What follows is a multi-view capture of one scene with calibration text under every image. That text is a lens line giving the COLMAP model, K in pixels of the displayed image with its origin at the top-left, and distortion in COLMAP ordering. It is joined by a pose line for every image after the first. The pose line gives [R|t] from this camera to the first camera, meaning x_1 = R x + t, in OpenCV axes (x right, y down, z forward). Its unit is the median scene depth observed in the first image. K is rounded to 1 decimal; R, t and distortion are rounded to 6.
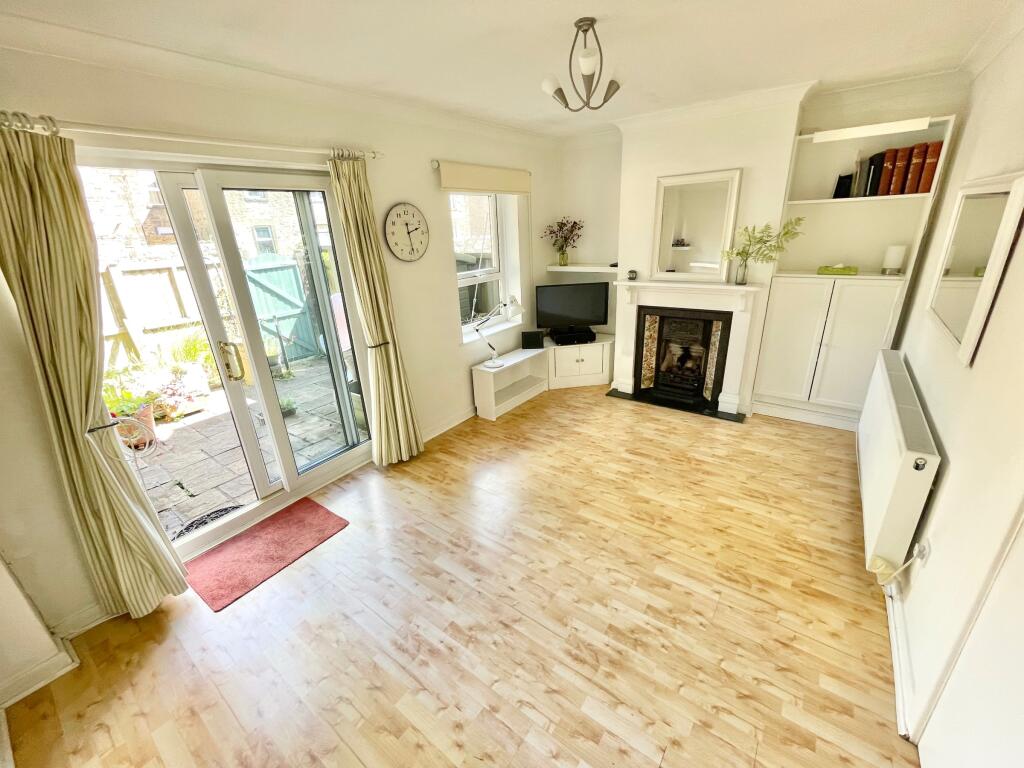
lens RADIAL K [[414.8, 0, 510.8], [0, 414.8, 382.5], [0, 0, 1]] dist [-0.003907, -0.000175]
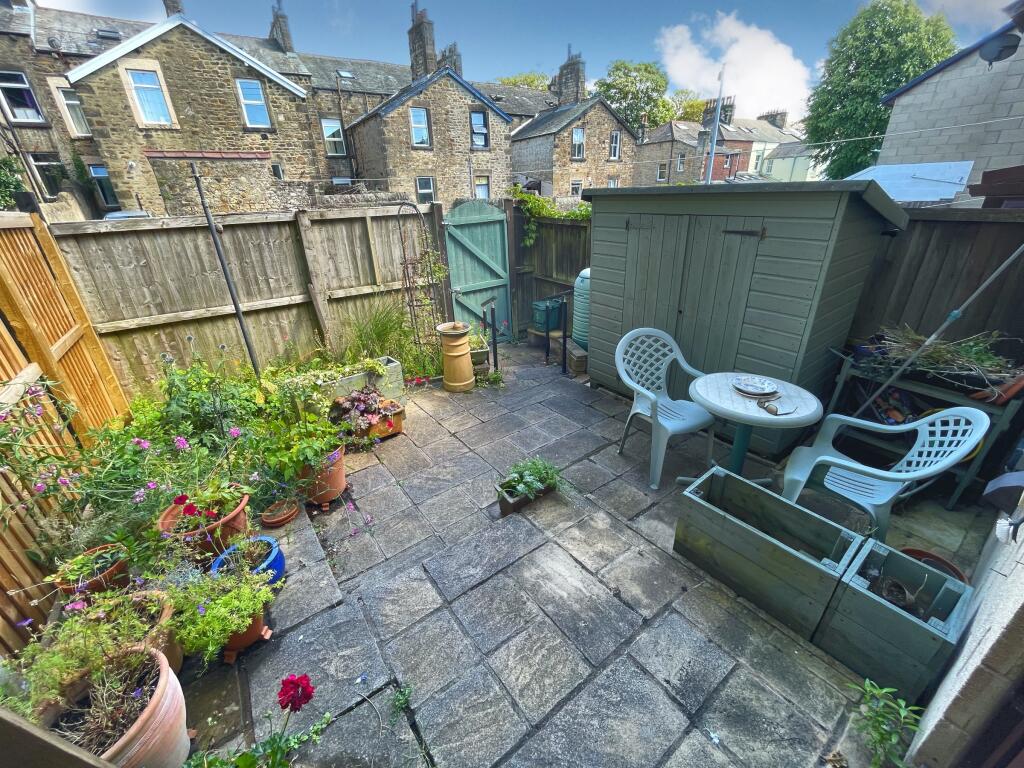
lens RADIAL K [[413.8, 0, 508.9], [0, 413.8, 380.3], [0, 0, 1]] dist [-0.000771, -0.000102]
pose [[0.955078, 0.136105, -0.263250, -0.597937], [-0.113174, 0.988483, 0.100462, -0.161797], [0.273892, -0.066156, 0.959482, 0.591699]]
